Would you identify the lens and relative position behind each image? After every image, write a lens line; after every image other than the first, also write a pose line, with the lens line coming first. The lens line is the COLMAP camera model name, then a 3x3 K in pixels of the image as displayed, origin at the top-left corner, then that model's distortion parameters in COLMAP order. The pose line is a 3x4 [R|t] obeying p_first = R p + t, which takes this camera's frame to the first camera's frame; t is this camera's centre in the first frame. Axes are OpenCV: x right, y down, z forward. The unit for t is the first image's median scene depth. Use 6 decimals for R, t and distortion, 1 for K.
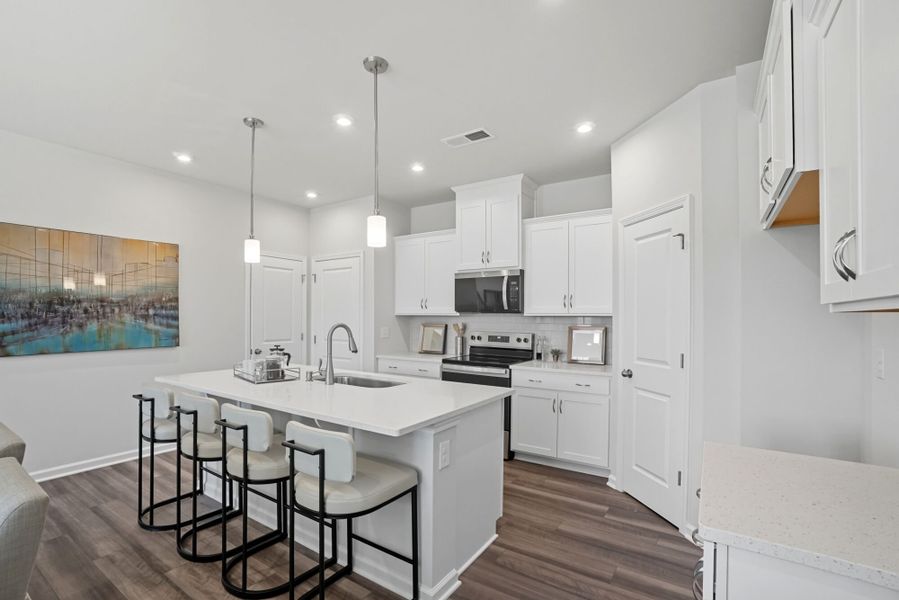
lens RADIAL K [[410.1, 0, 435.7], [0, 410.1, 304.2], [0, 0, 1]] dist [-0.046934, 0.009095]
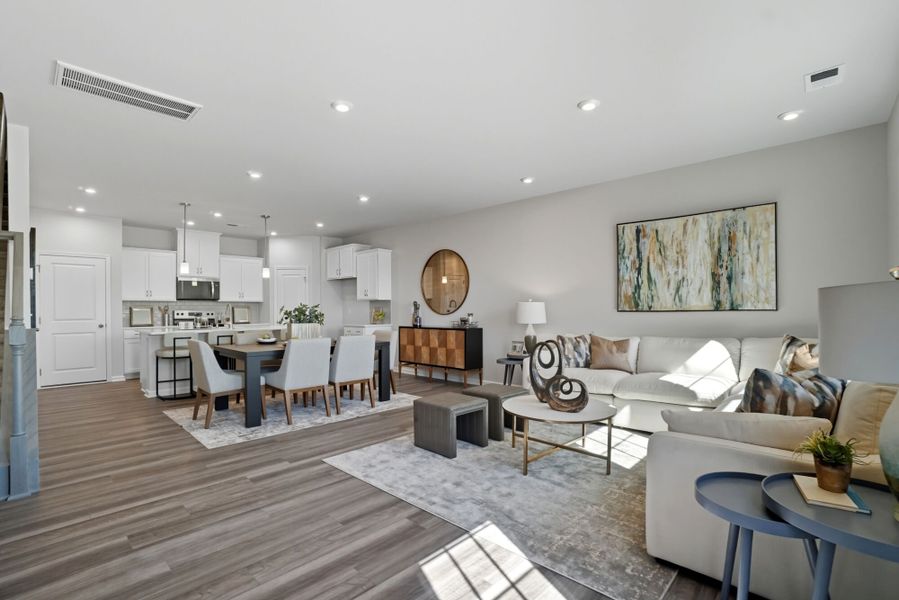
lens RADIAL K [[419.7, 0, 443.5], [0, 419.7, 307.4], [0, 0, 1]] dist [-0.040904, -0.000055]
pose [[0.162270, -0.002334, 0.986744, -1.797699], [-0.024756, 0.999673, 0.006436, 0.017331], [-0.986436, -0.025472, 0.162159, -0.491853]]
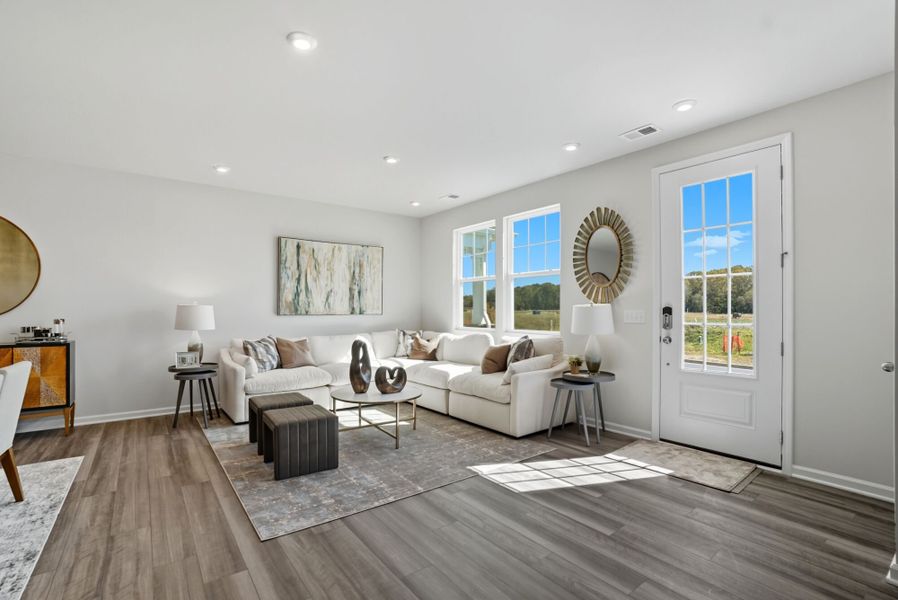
lens RADIAL K [[409.7, 0, 442.9], [0, 409.7, 307.2], [0, 0, 1]] dist [-0.046934, 0.009095]
pose [[-0.948526, -0.003161, 0.316684, -1.393423], [-0.014943, 0.999283, -0.034783, 0.037317], [-0.316347, -0.037725, -0.947893, 0.361856]]
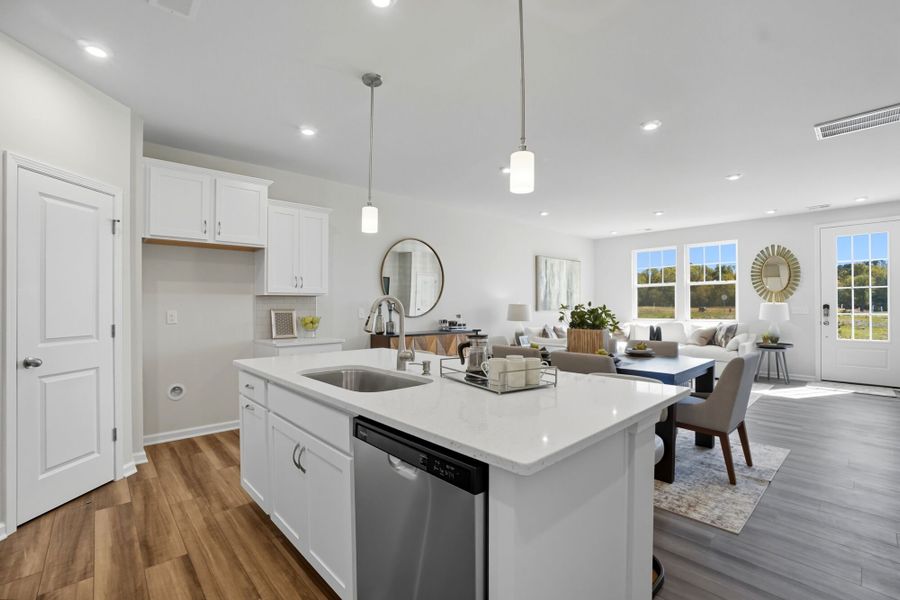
lens RADIAL K [[410.6, 0, 450.0], [0, 410.6, 300.8], [0, 0, 1]] dist [-0.046934, 0.009095]
pose [[-0.977620, 0.001384, 0.210375, -0.378886], [-0.007676, 0.999078, -0.042242, 0.063458], [-0.210239, -0.042912, -0.976708, 1.272895]]
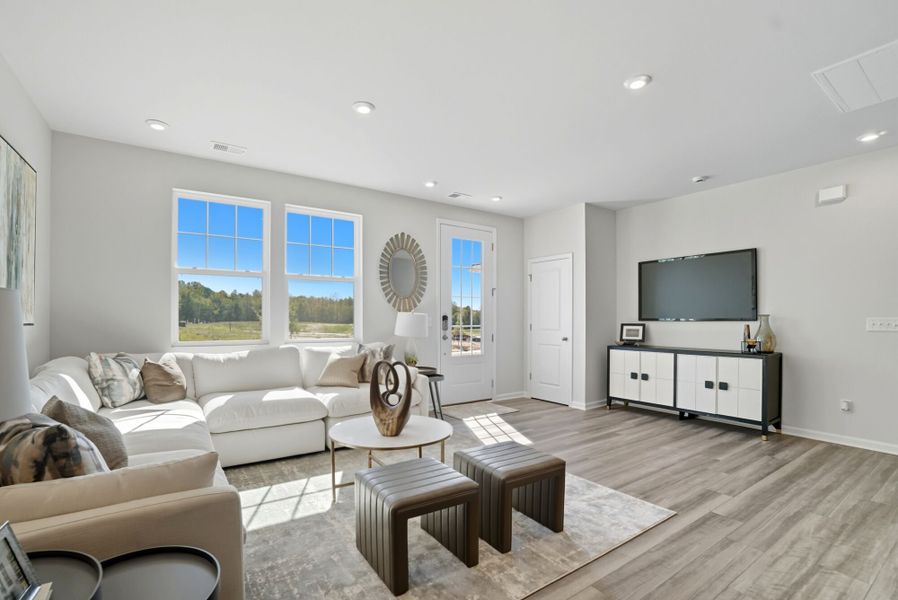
lens RADIAL K [[409.7, 0, 443.9], [0, 409.7, 318.0], [0, 0, 1]] dist [-0.046934, 0.009095]
pose [[-0.357782, -0.007508, -0.933775, -0.216629], [0.025657, 0.999511, -0.017867, 0.030710], [0.933452, -0.030350, -0.357415, -0.218192]]
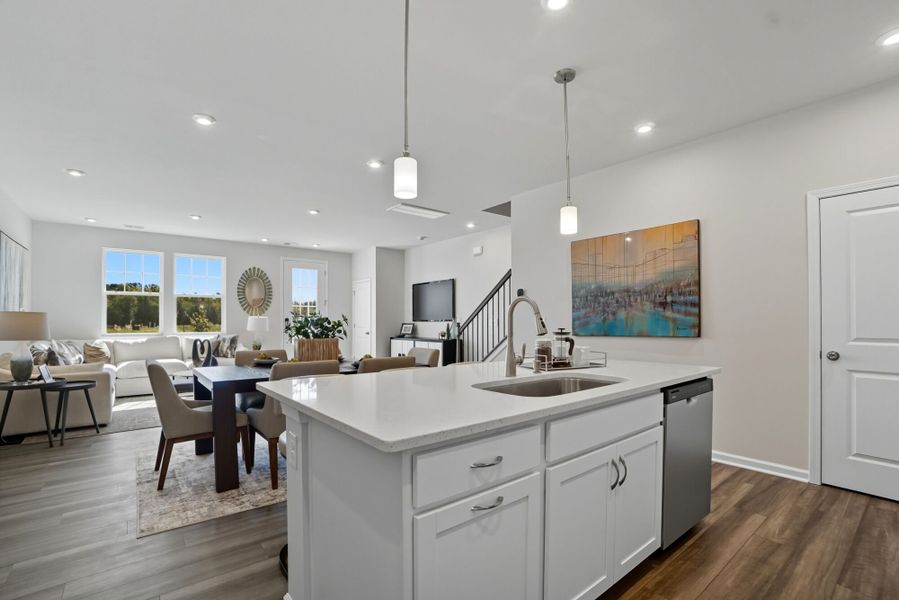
lens RADIAL K [[410.1, 0, 444.8], [0, 410.1, 320.3], [0, 0, 1]] dist [-0.046934, 0.009095]
pose [[-0.289032, -0.007031, -0.957294, 0.359814], [0.029312, 0.999439, -0.016190, 0.070794], [0.956871, -0.032740, -0.288664, 0.786364]]
